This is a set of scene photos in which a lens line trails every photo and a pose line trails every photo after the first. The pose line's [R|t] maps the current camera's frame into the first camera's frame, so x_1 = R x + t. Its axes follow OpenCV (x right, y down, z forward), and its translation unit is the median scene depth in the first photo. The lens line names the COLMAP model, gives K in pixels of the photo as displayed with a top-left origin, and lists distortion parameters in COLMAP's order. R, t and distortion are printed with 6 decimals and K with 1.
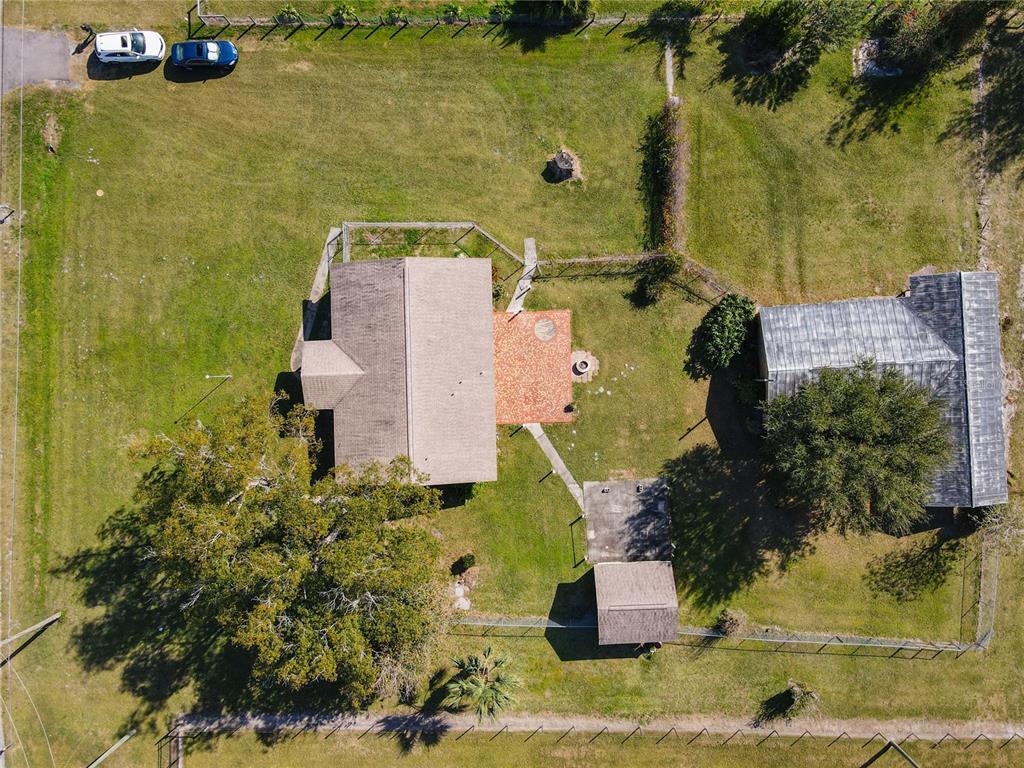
lens RADIAL K [[744.7, 0, 512.0], [0, 744.7, 384.0], [0, 0, 1]] dist [-0.001060, 0.033454]
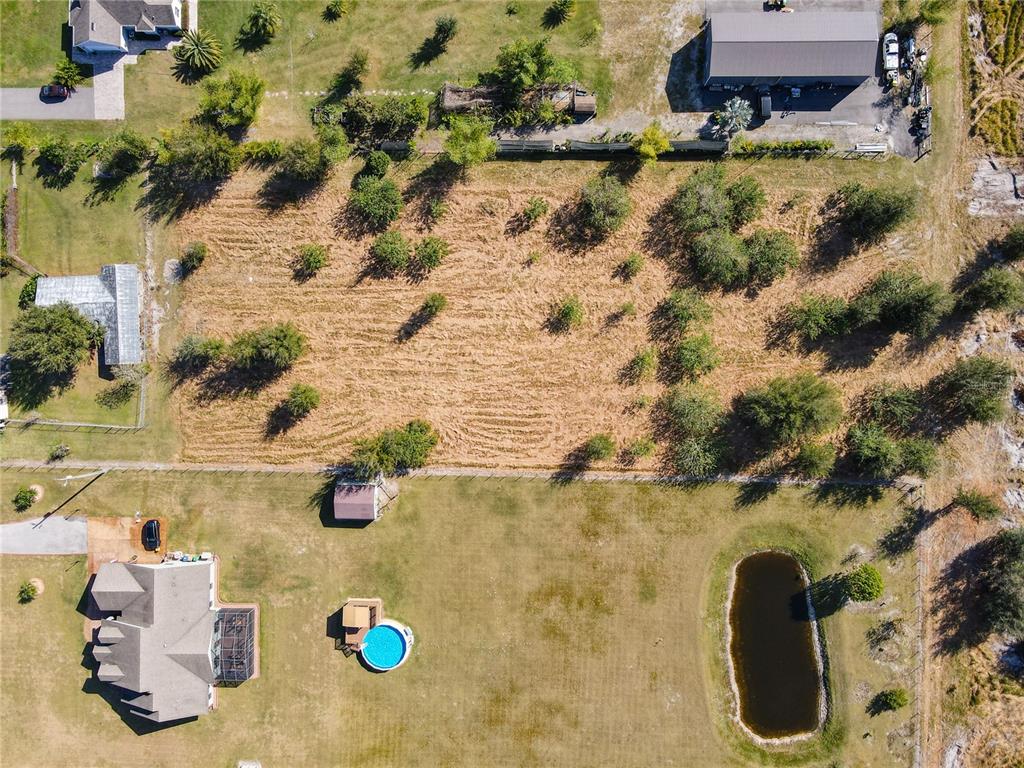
lens RADIAL K [[744.7, 0, 512.0], [0, 744.7, 384.0], [0, 0, 1]] dist [-0.001060, 0.033454]
pose [[0.999882, 0.014803, -0.004019, 1.726035], [-0.014768, 0.999854, 0.008619, 0.174117], [0.004146, -0.008558, 0.999955, -1.252735]]
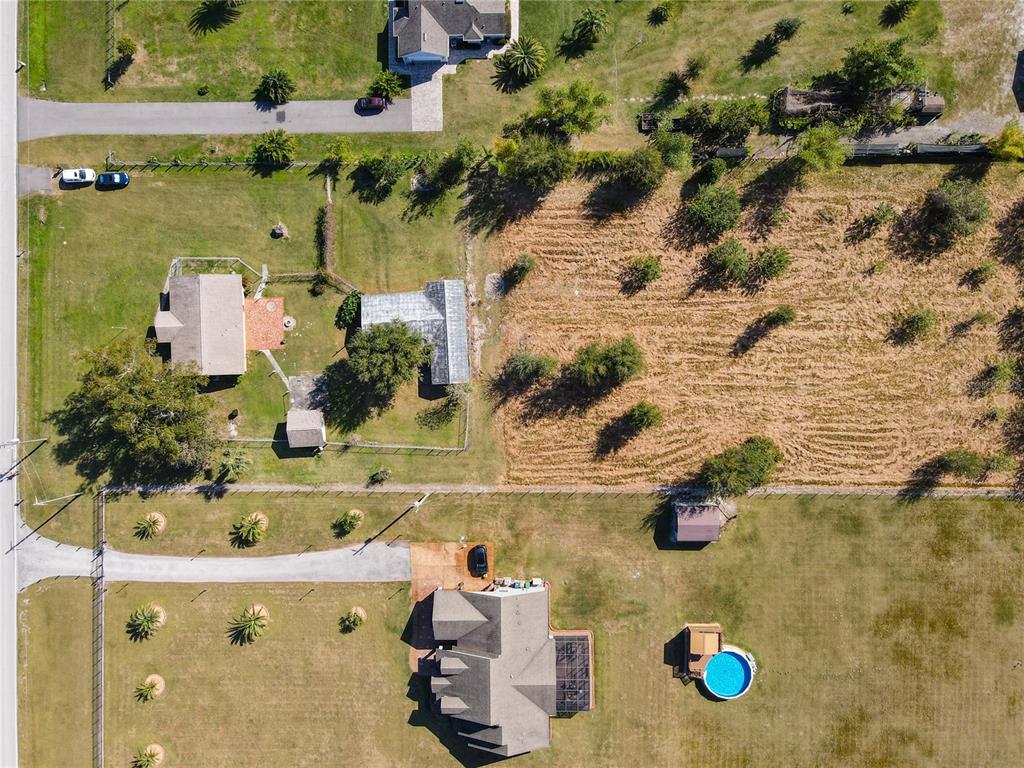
lens RADIAL K [[757.5, 0, 512.0], [0, 757.5, 374.0], [0, 0, 1]] dist [-0.004025, 0.038681]
pose [[0.999998, -0.001516, 0.000943, 0.742363], [0.001515, 0.999998, 0.001132, 0.122356], [-0.000945, -0.001131, 0.999999, -1.205423]]
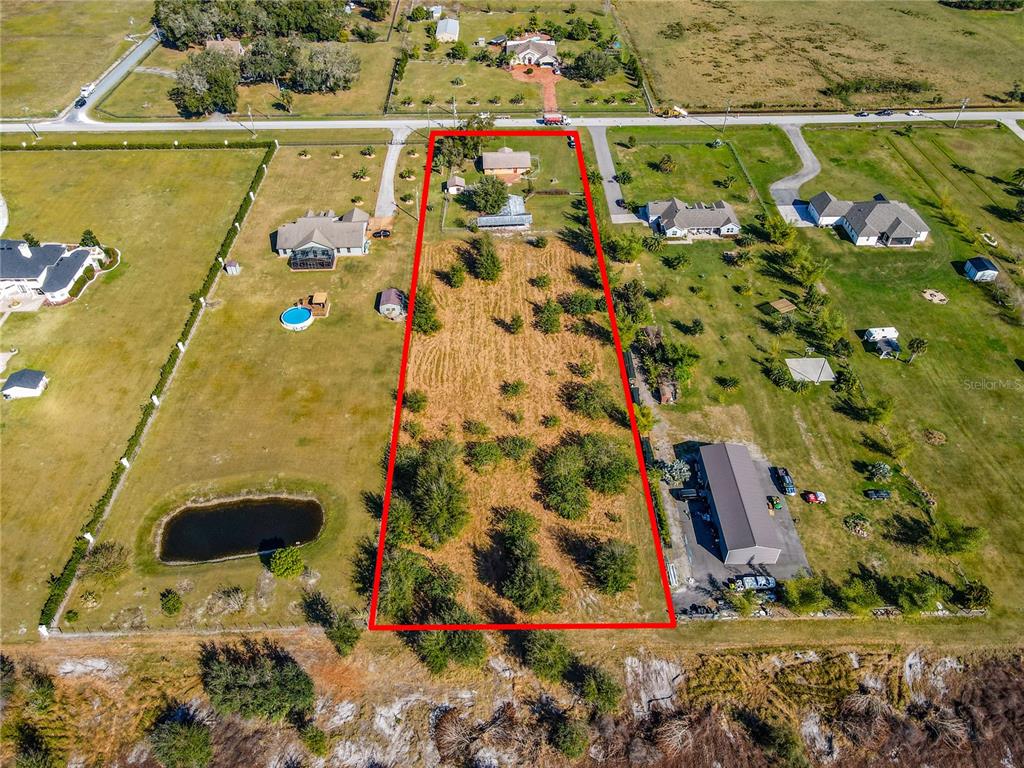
lens RADIAL K [[744.7, 0, 512.0], [0, 744.7, 384.0], [0, 0, 1]] dist [-0.001060, 0.033454]
pose [[0.023394, 0.701793, -0.711997, 4.028336], [-0.999711, 0.020358, -0.012781, 0.035520], [0.005525, 0.712090, 0.702066, -1.234609]]
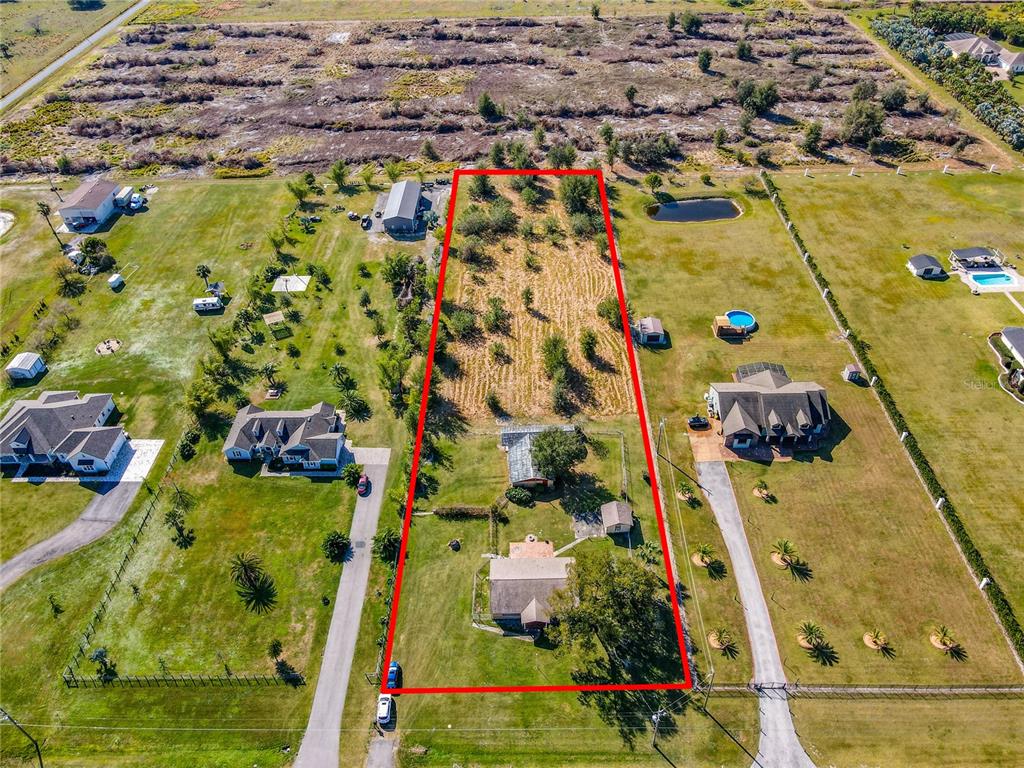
lens RADIAL K [[744.7, 0, 512.0], [0, 744.7, 384.0], [0, 0, 1]] dist [-0.001060, 0.033454]
pose [[0.014289, -0.632358, 0.774544, -1.594842], [0.999666, -0.007652, -0.024689, -0.021986], [0.021539, 0.774638, 0.632038, -1.082274]]
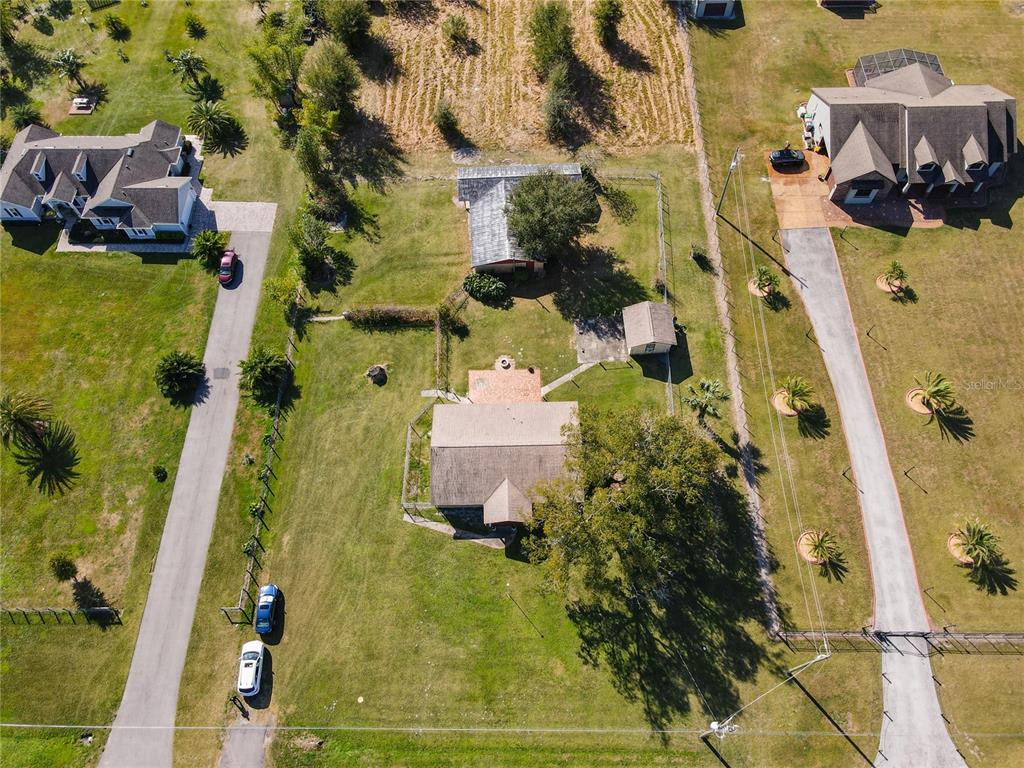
lens RADIAL K [[757.5, 0, 512.0], [0, 757.5, 374.0], [0, 0, 1]] dist [-0.004025, 0.038681]
pose [[0.009772, -0.862349, 0.506219, -0.736666], [0.999832, 0.000568, -0.018333, 0.021388], [0.015522, 0.506313, 0.862210, -0.373190]]
